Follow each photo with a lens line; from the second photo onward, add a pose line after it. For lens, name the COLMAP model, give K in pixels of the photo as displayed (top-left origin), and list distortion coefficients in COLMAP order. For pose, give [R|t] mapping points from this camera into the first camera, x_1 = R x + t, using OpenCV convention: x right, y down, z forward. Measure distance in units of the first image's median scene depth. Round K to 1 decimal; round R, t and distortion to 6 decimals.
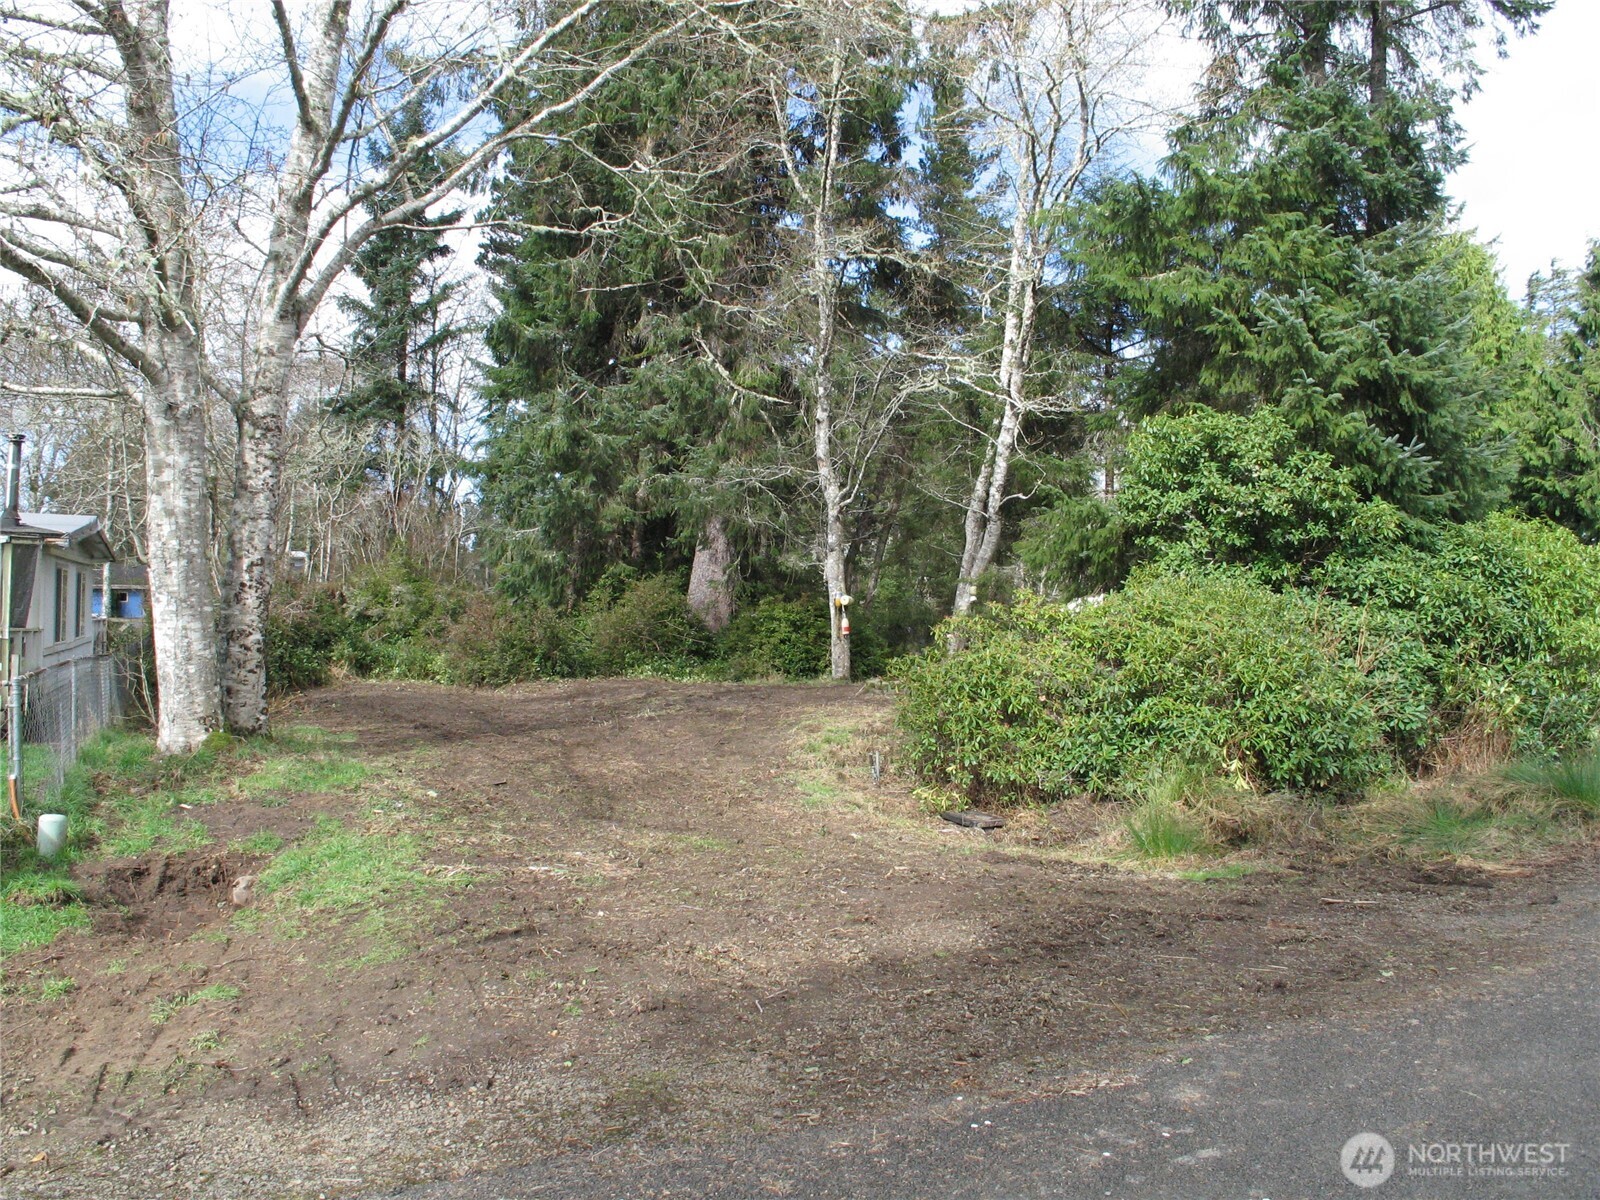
lens RADIAL K [[1219.9, 0, 801.3], [0, 1219.9, 601.7], [0, 0, 1]] dist [-0.169753, 0.032043]
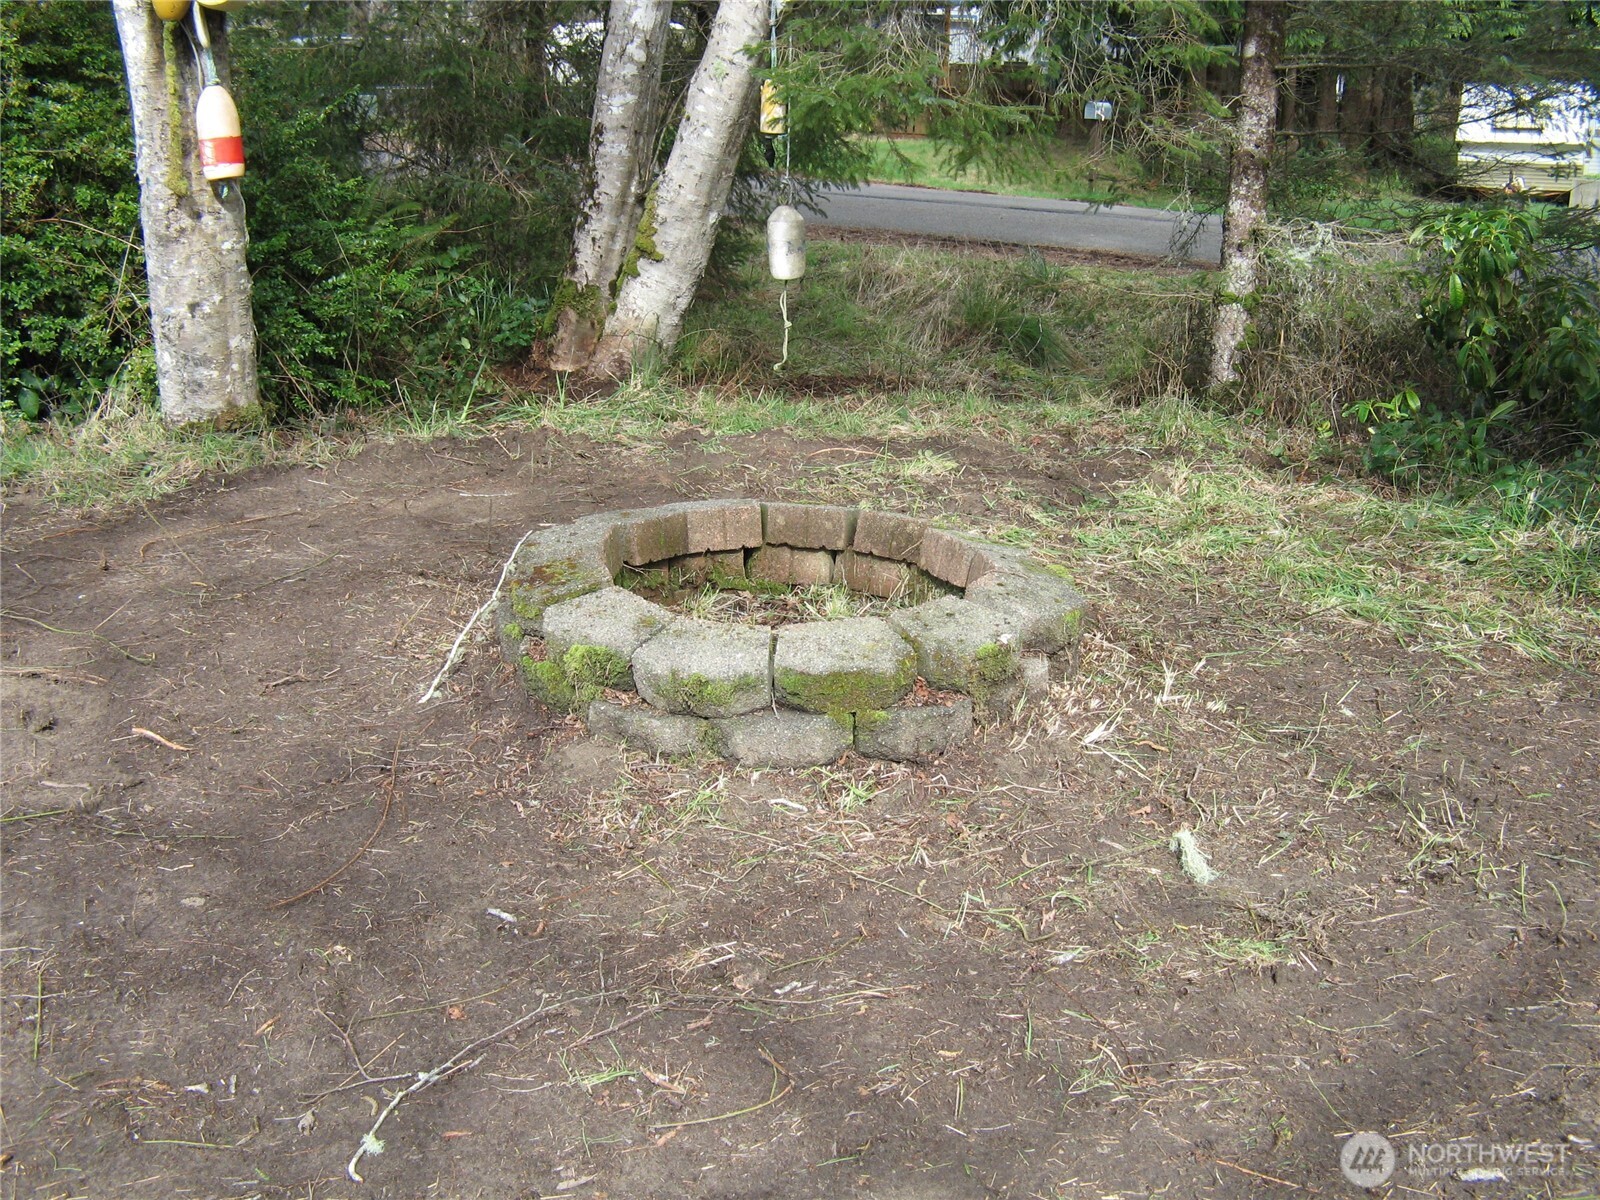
lens RADIAL K [[1754.1, 0, 797.6], [0, 1754.1, 617.0], [0, 0, 1]] dist [-0.110589, 0.000000]
pose [[0.912358, -0.111063, 0.394040, 0.006443], [-0.020081, 0.949199, 0.314034, 0.006787], [-0.408900, -0.294424, 0.863780, 0.710605]]
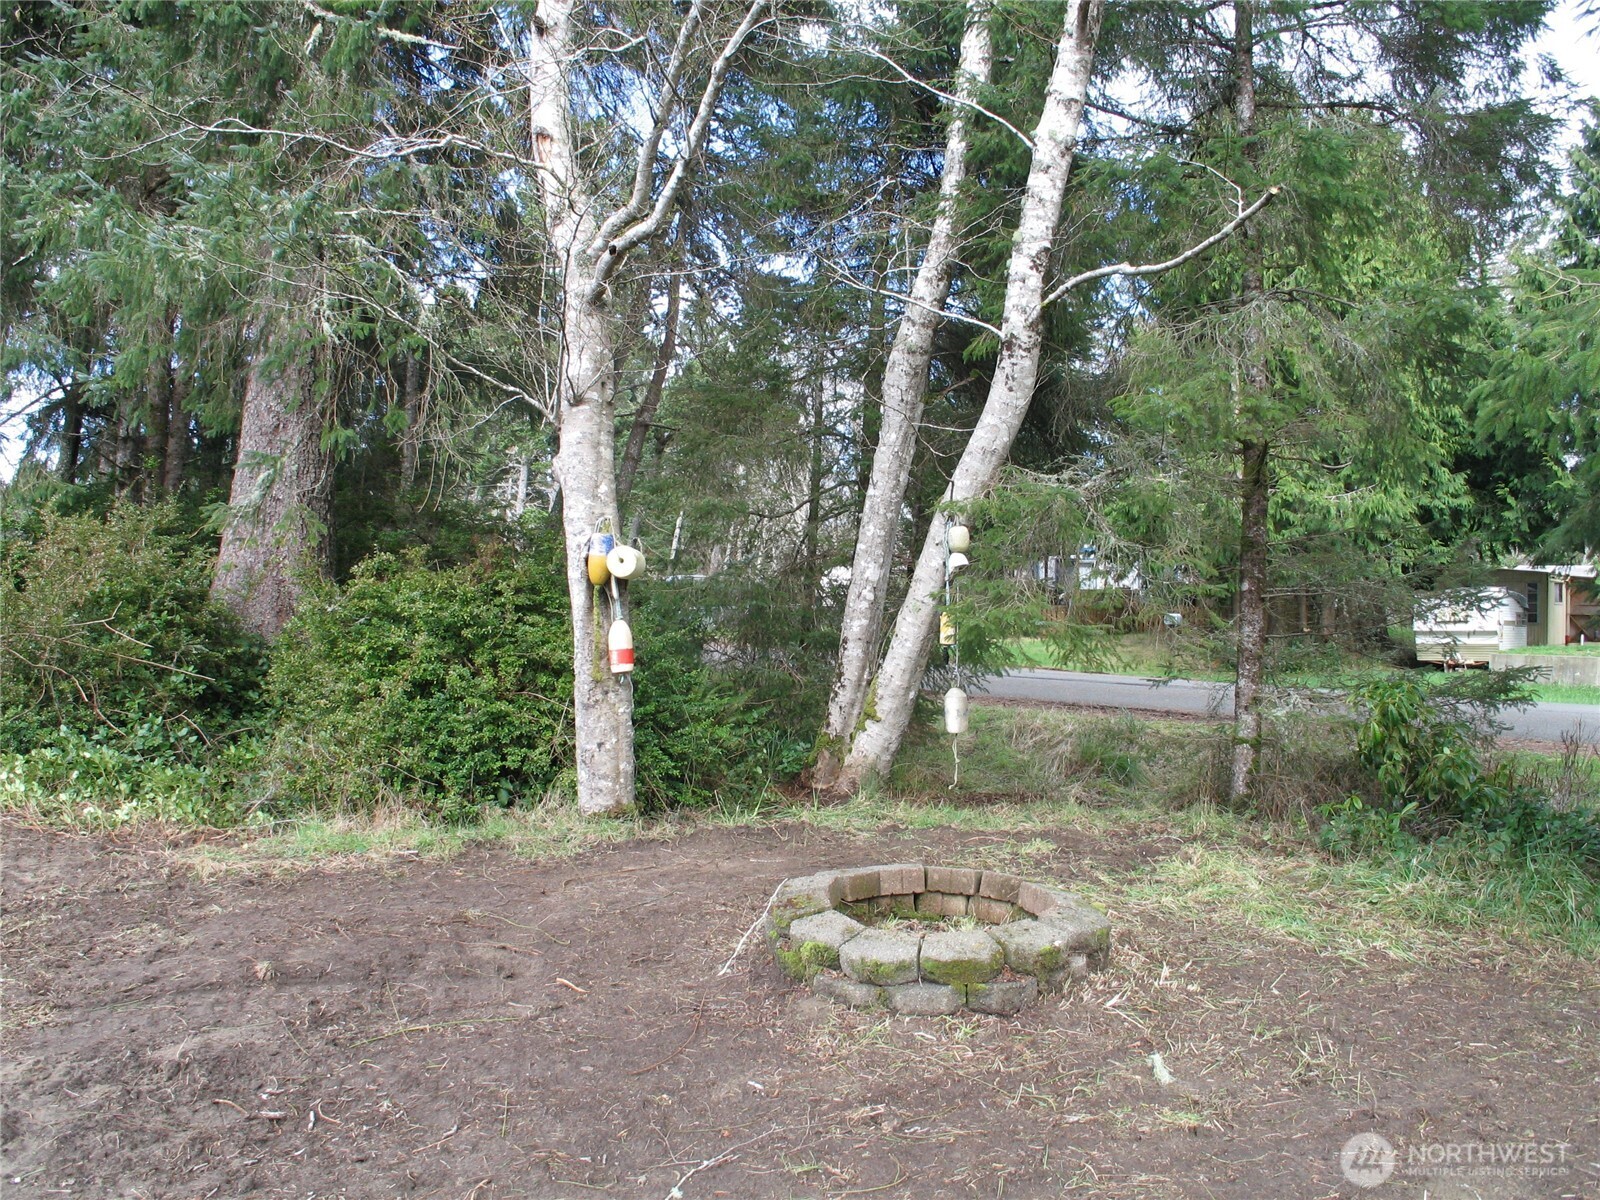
lens RADIAL K [[1219.9, 0, 802.9], [0, 1219.9, 588.8], [0, 0, 1]] dist [-0.169753, 0.032043]
pose [[0.965217, -0.001297, 0.261446, -0.000124], [-0.003013, 0.999866, 0.016085, 0.000430], [-0.261432, -0.016313, 0.965084, 0.671689]]
